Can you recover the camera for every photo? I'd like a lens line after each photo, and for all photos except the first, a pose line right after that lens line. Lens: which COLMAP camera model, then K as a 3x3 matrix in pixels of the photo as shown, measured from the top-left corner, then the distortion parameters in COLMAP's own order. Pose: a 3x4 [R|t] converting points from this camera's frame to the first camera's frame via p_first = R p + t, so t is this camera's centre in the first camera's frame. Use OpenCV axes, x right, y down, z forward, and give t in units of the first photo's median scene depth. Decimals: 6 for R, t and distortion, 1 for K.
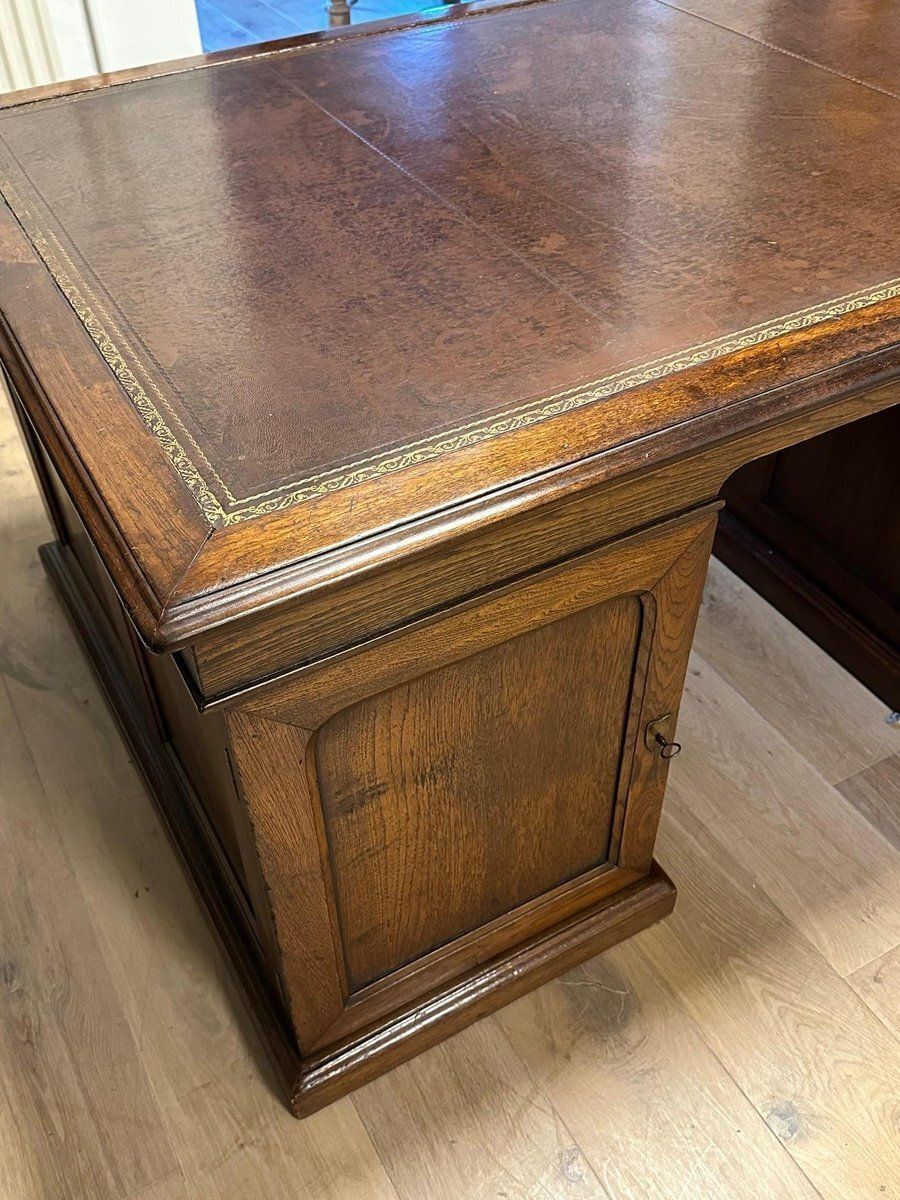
lens RADIAL K [[1088.3, 0, 442.2], [0, 1088.3, 610.9], [0, 0, 1]] dist [0.178739, -0.388778]
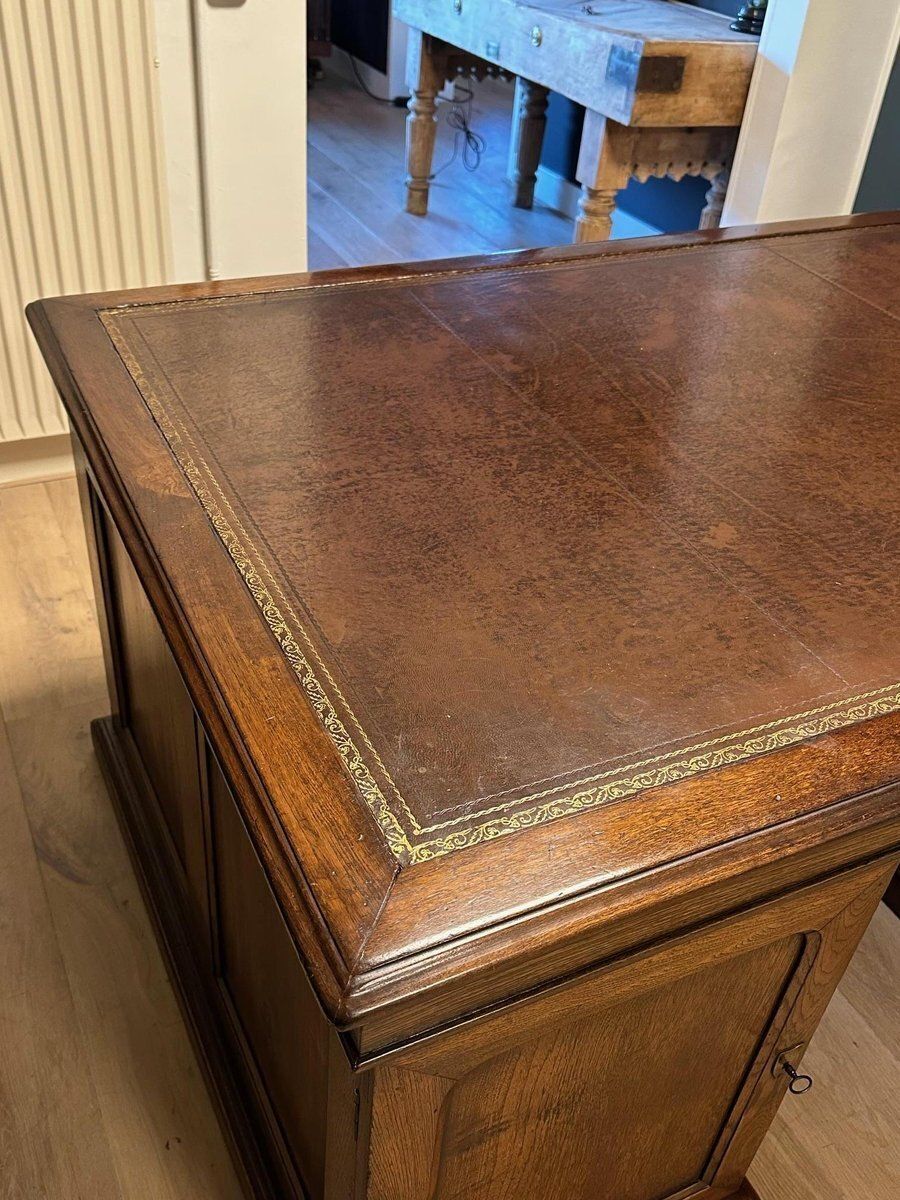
lens RADIAL K [[1088.3, 0, 442.2], [0, 1088.3, 610.9], [0, 0, 1]] dist [0.178739, -0.388778]
pose [[0.993924, 0.109263, 0.013328, -0.150331], [-0.107094, 0.987889, -0.112279, -0.132727], [-0.025434, 0.110170, 0.993587, 0.058256]]
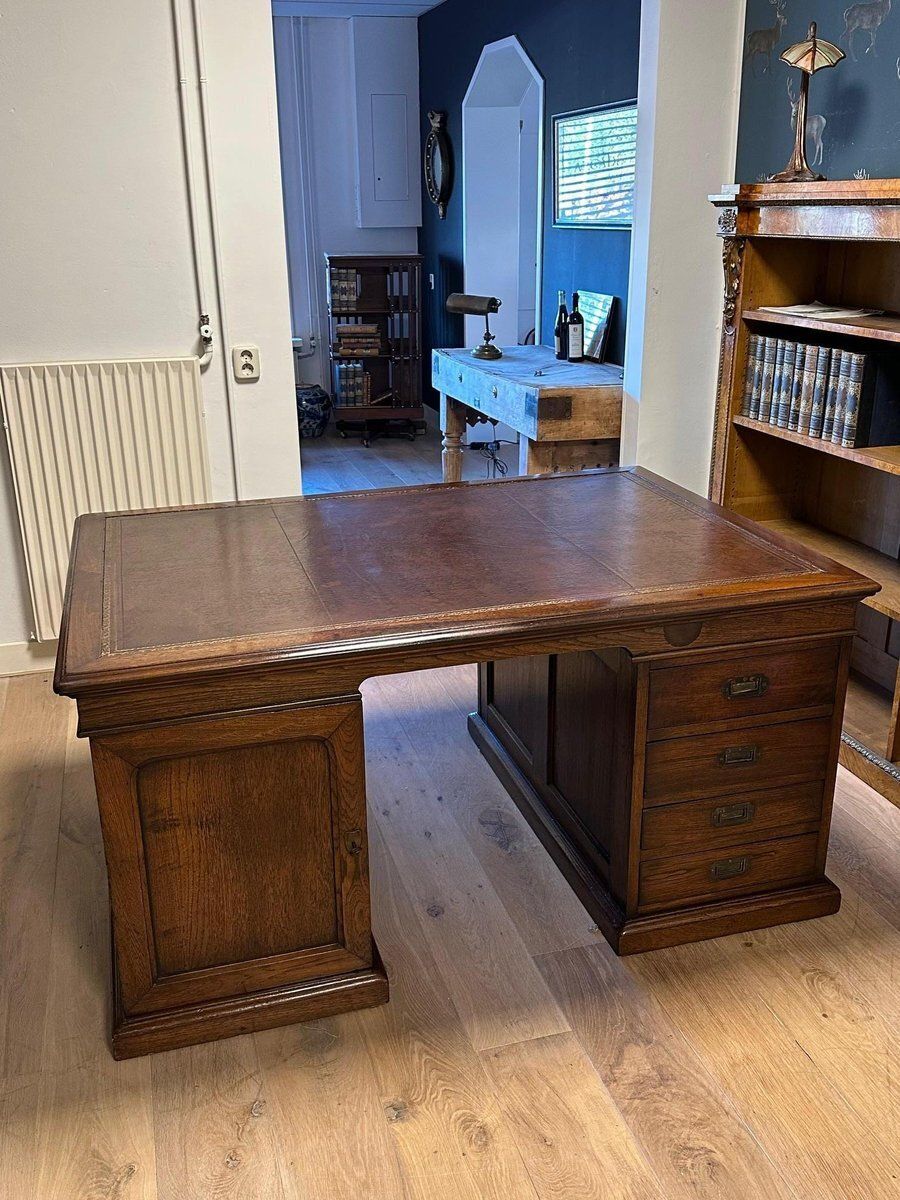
lens RADIAL K [[1088.3, 0, 442.2], [0, 1088.3, 610.9], [0, 0, 1]] dist [0.178739, -0.388778]
pose [[0.974010, 0.085930, -0.209572, 0.728884], [-0.160820, 0.913909, -0.372702, 0.440094], [0.159503, 0.396718, 0.903976, -0.789826]]
